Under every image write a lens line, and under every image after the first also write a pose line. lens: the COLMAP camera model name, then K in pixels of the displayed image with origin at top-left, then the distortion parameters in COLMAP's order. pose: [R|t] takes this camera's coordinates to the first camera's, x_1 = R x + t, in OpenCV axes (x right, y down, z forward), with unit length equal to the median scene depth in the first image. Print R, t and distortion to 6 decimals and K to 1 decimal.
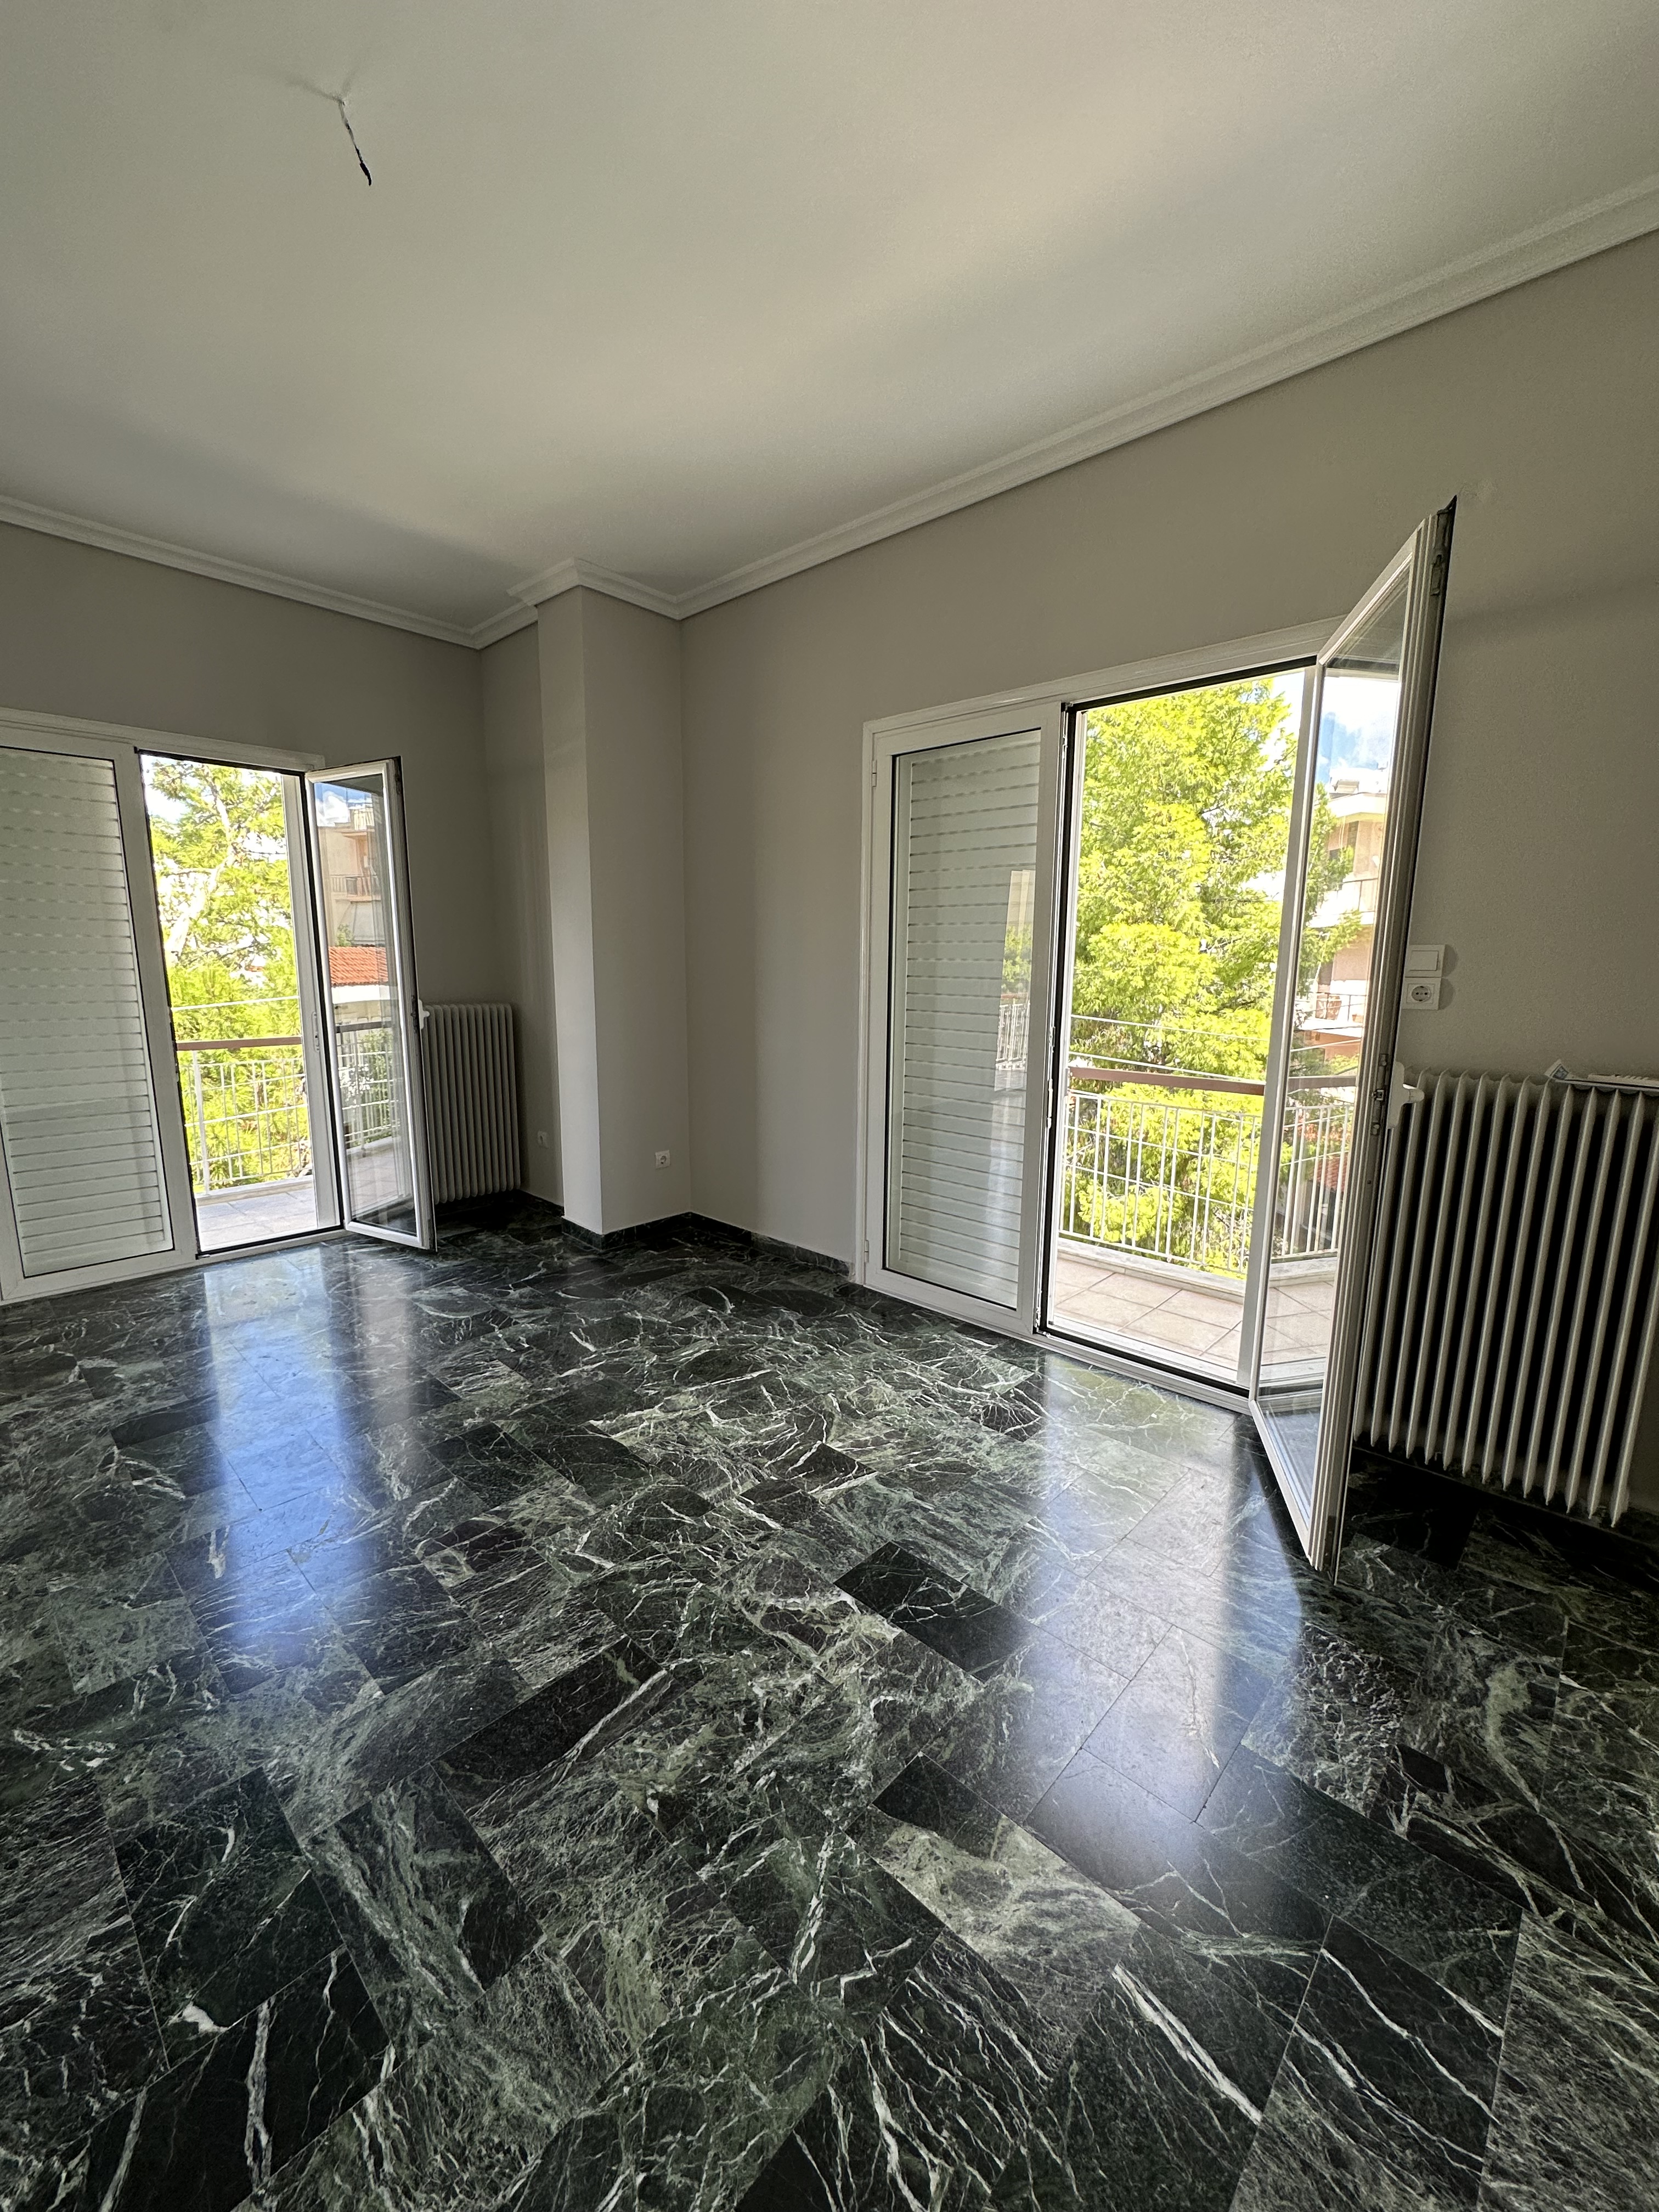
lens RADIAL K [[881.5, 0, 831.9], [0, 881.5, 1104.2], [0, 0, 1]] dist [-0.005257, 0.001205]
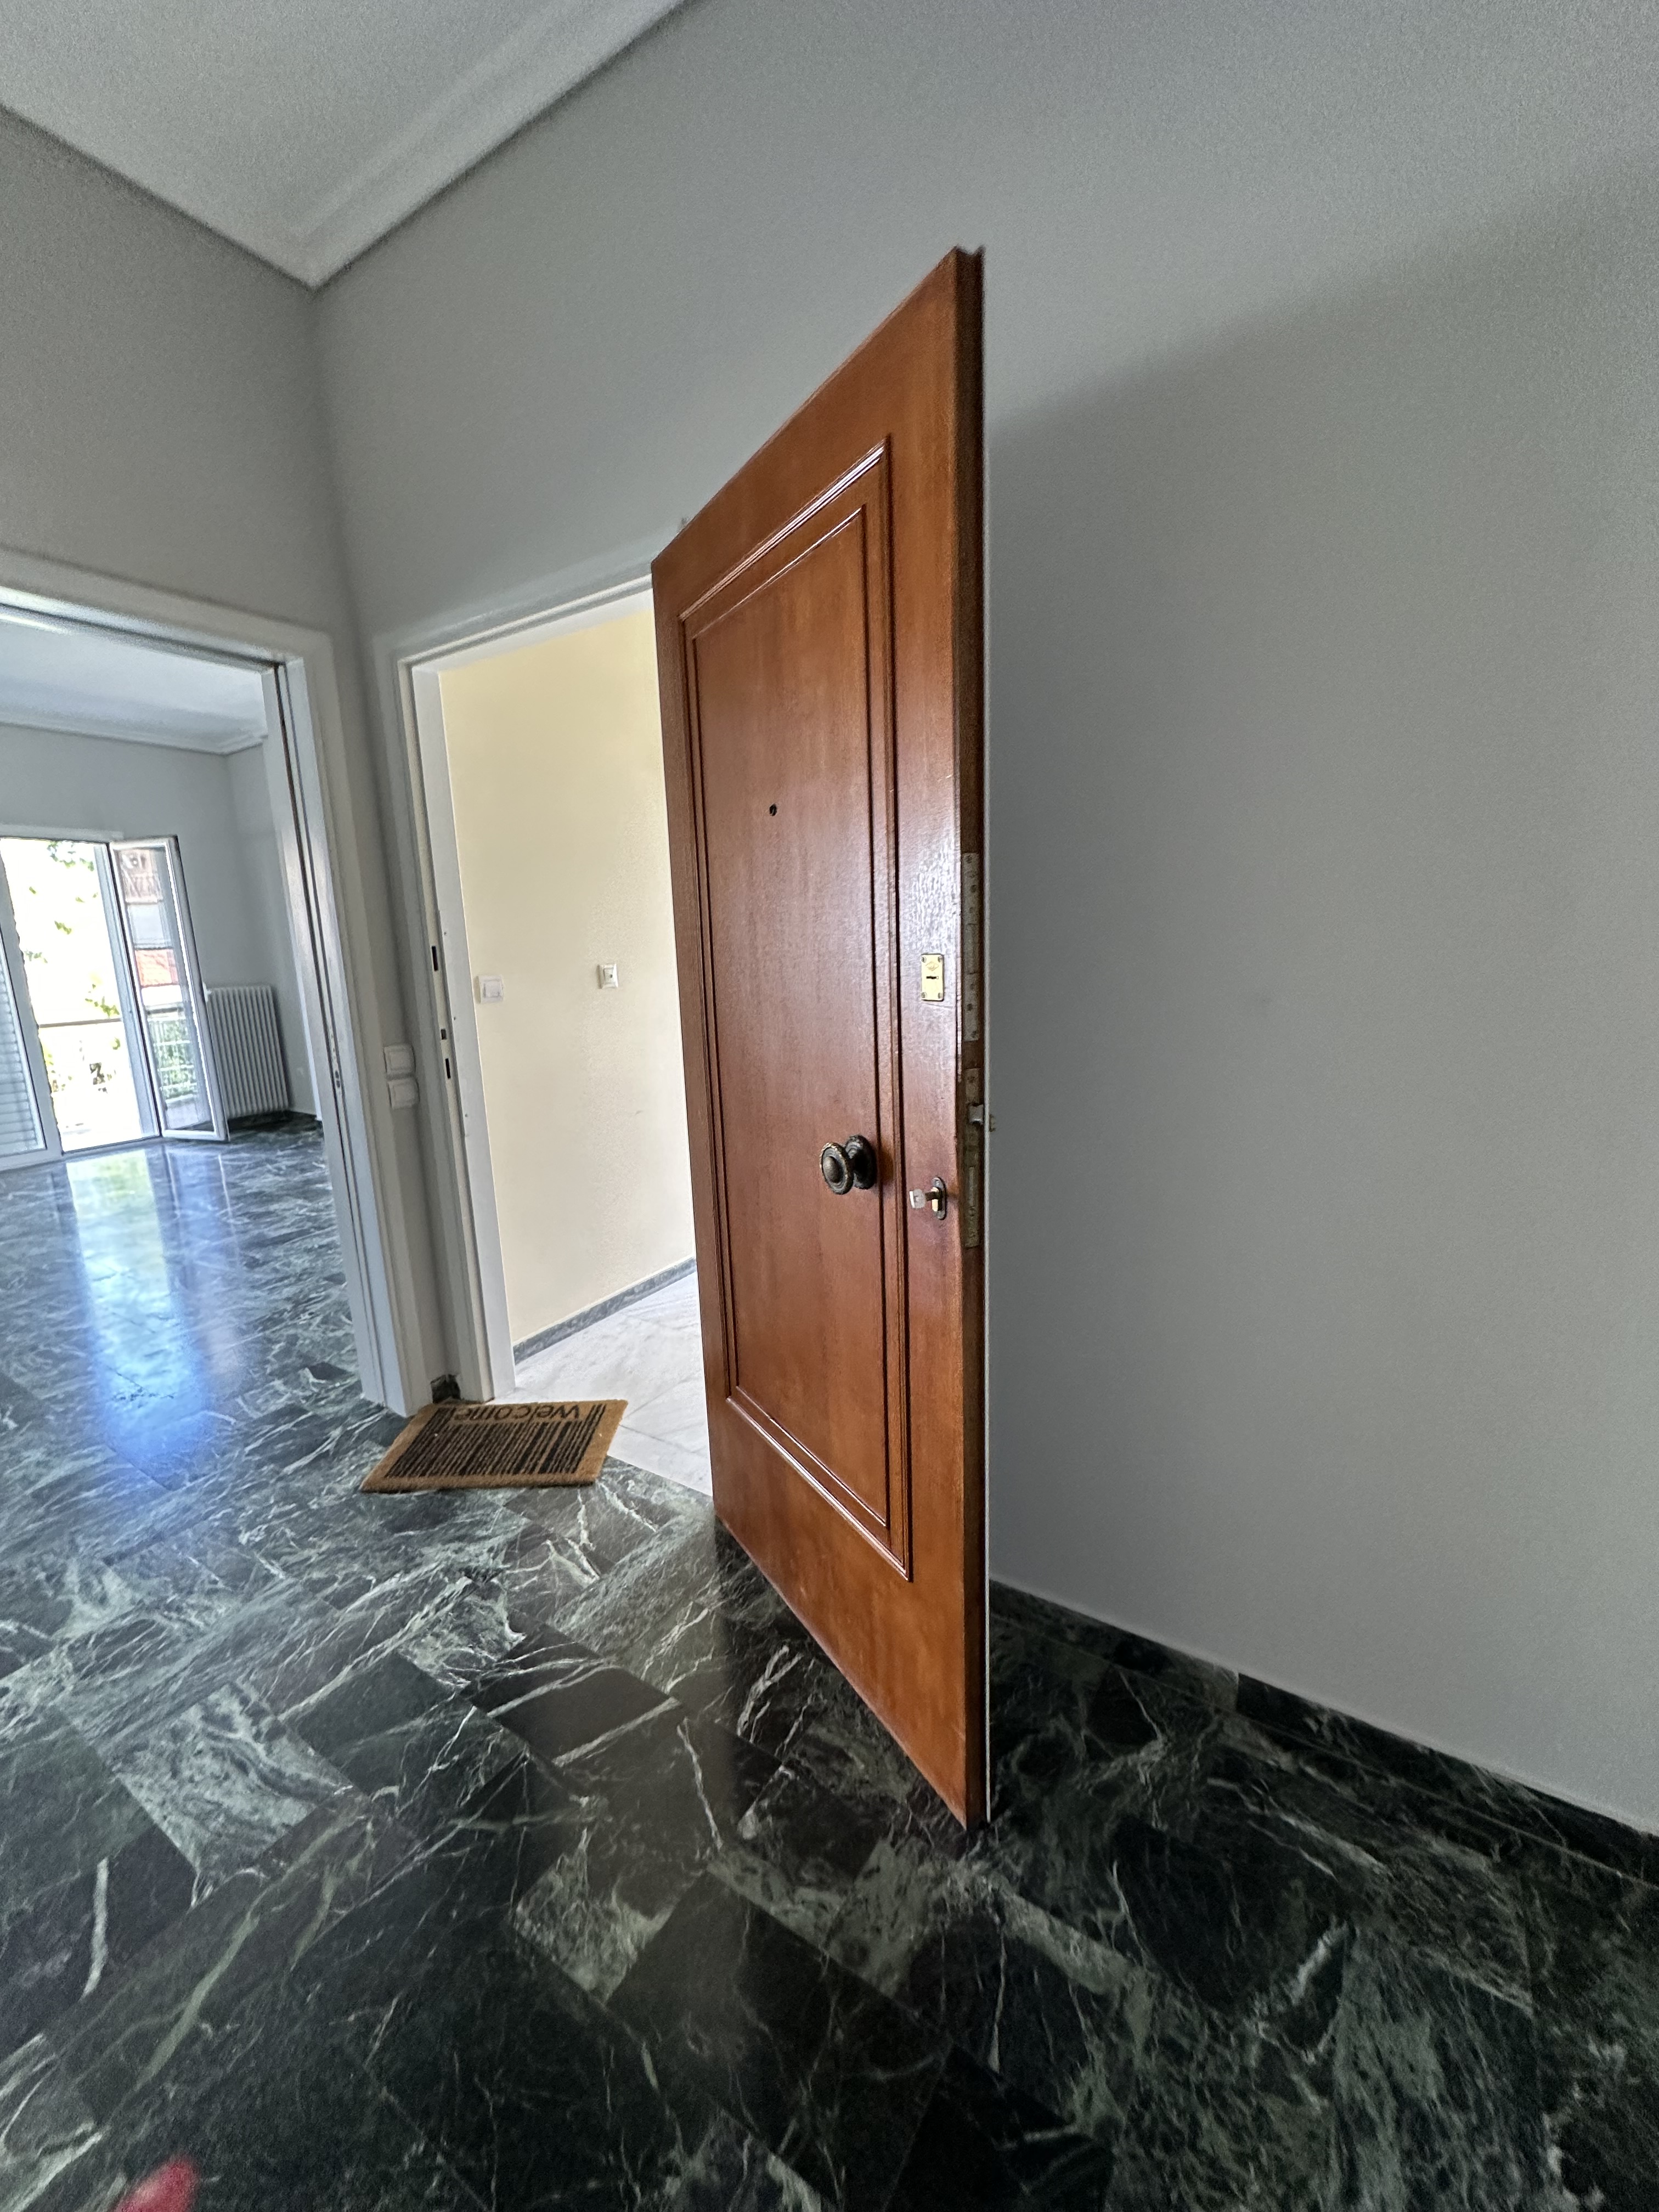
lens RADIAL K [[881.5, 0, 840.7], [0, 881.5, 1109.6], [0, 0, 1]] dist [-0.005257, 0.001205]
pose [[0.981495, -0.073981, 0.176618, 0.534247], [0.070862, 0.997199, 0.023916, 0.220268], [-0.177893, -0.010958, 0.983989, -1.130577]]
